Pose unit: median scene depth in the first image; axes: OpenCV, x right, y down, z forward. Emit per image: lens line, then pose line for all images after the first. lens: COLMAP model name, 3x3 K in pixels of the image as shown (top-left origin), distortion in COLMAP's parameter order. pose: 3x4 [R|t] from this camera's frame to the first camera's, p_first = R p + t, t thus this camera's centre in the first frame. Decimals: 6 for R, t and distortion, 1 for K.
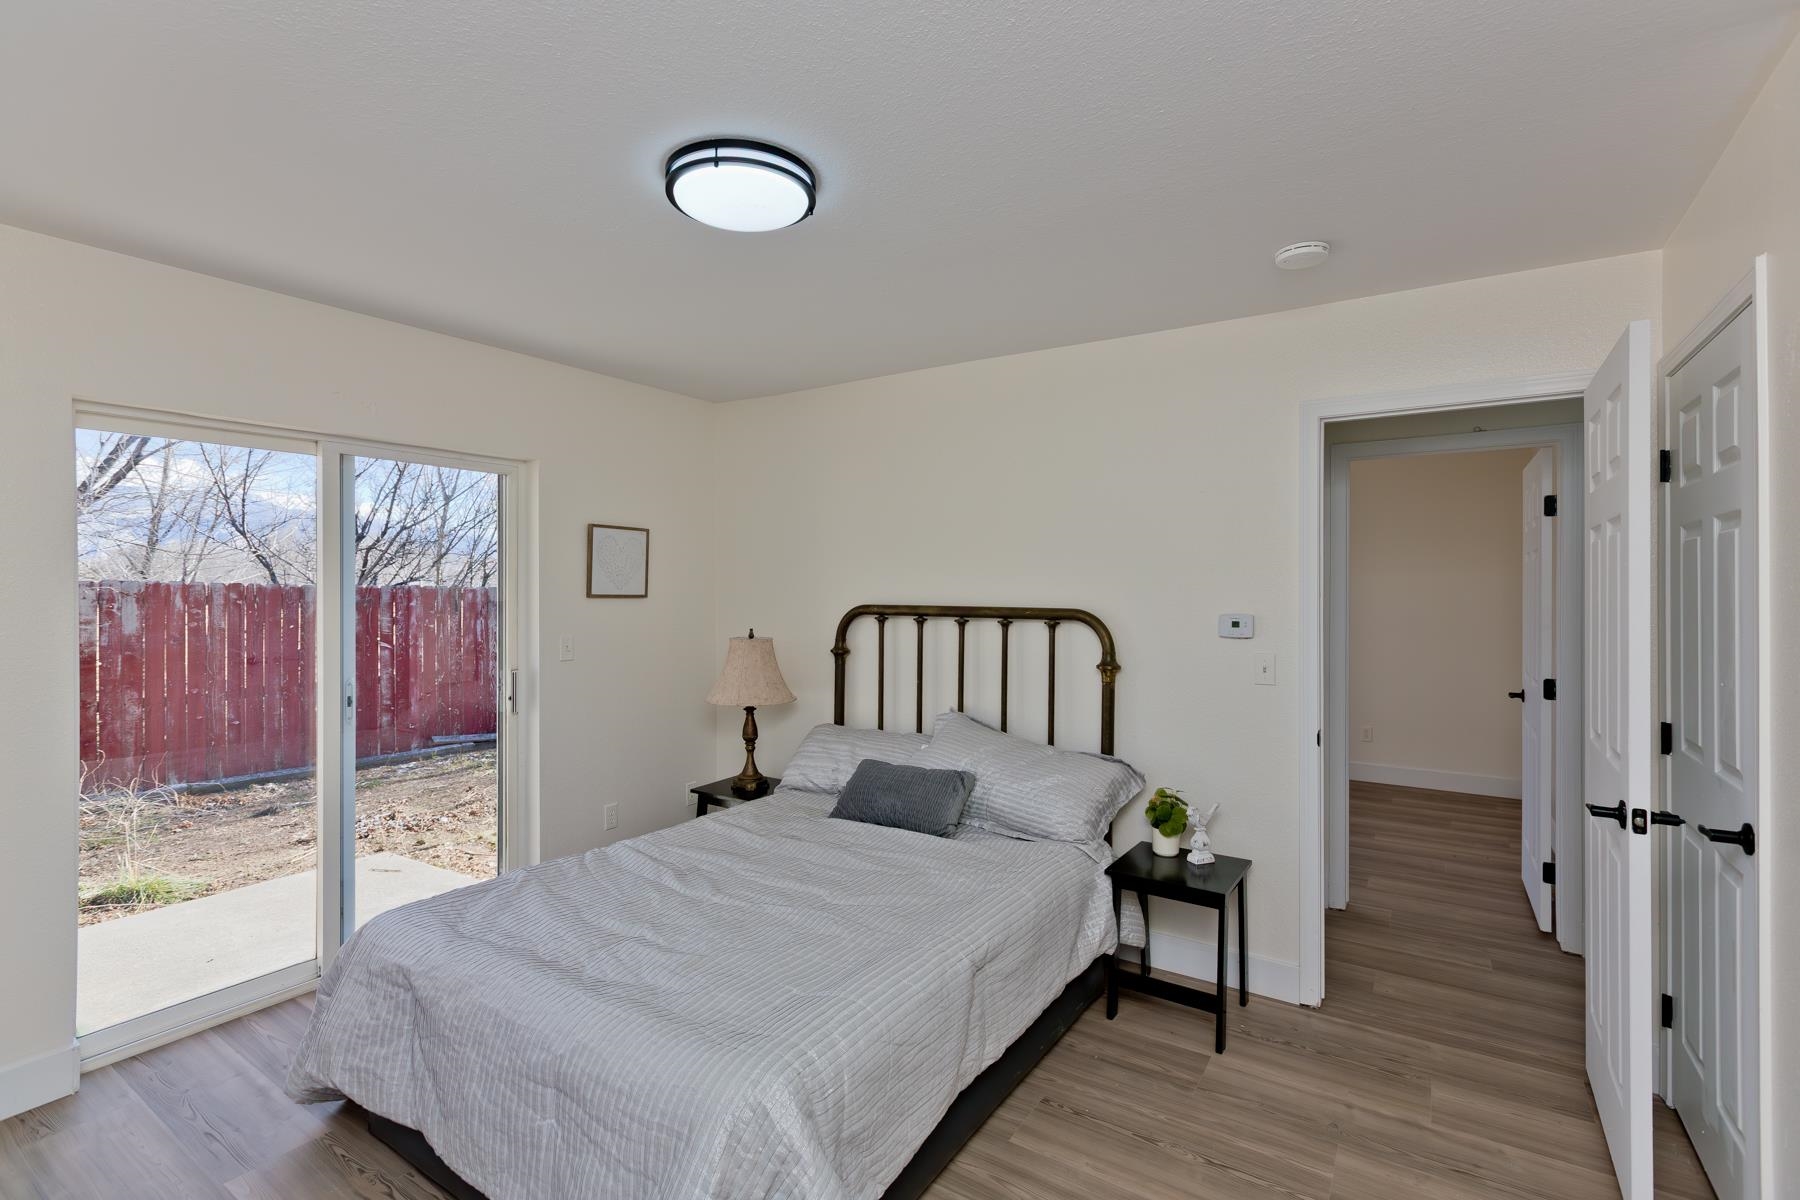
lens RADIAL K [[807.3, 0, 910.7], [0, 807.3, 591.4], [0, 0, 1]] dist [0.005374, -0.000901]
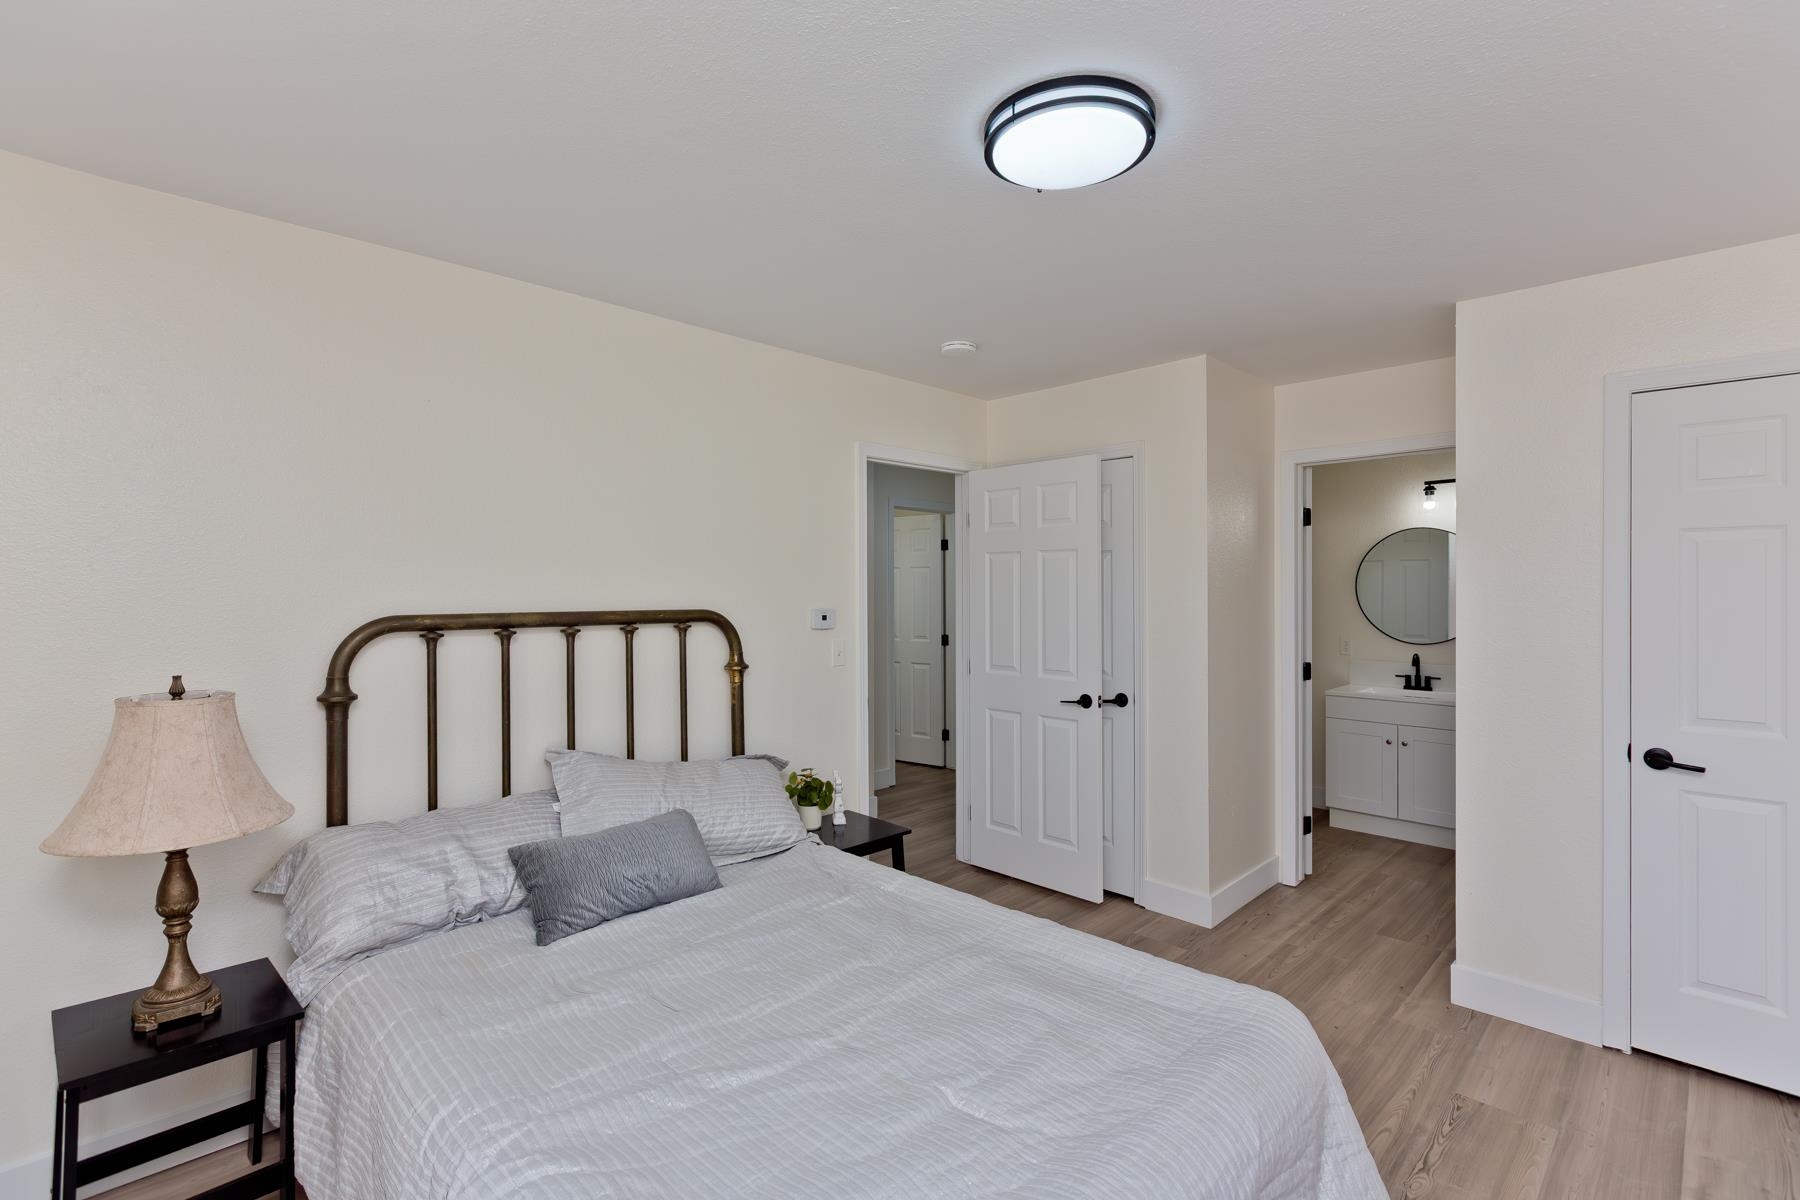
lens RADIAL K [[807.3, 0, 901.9], [0, 807.3, 588.8], [0, 0, 1]] dist [0.005374, -0.000901]
pose [[0.236547, -0.000111, 0.971620, -0.678465], [0.011436, 0.999931, -0.002670, 0.003146], [-0.971553, 0.011743, 0.236532, 0.589681]]
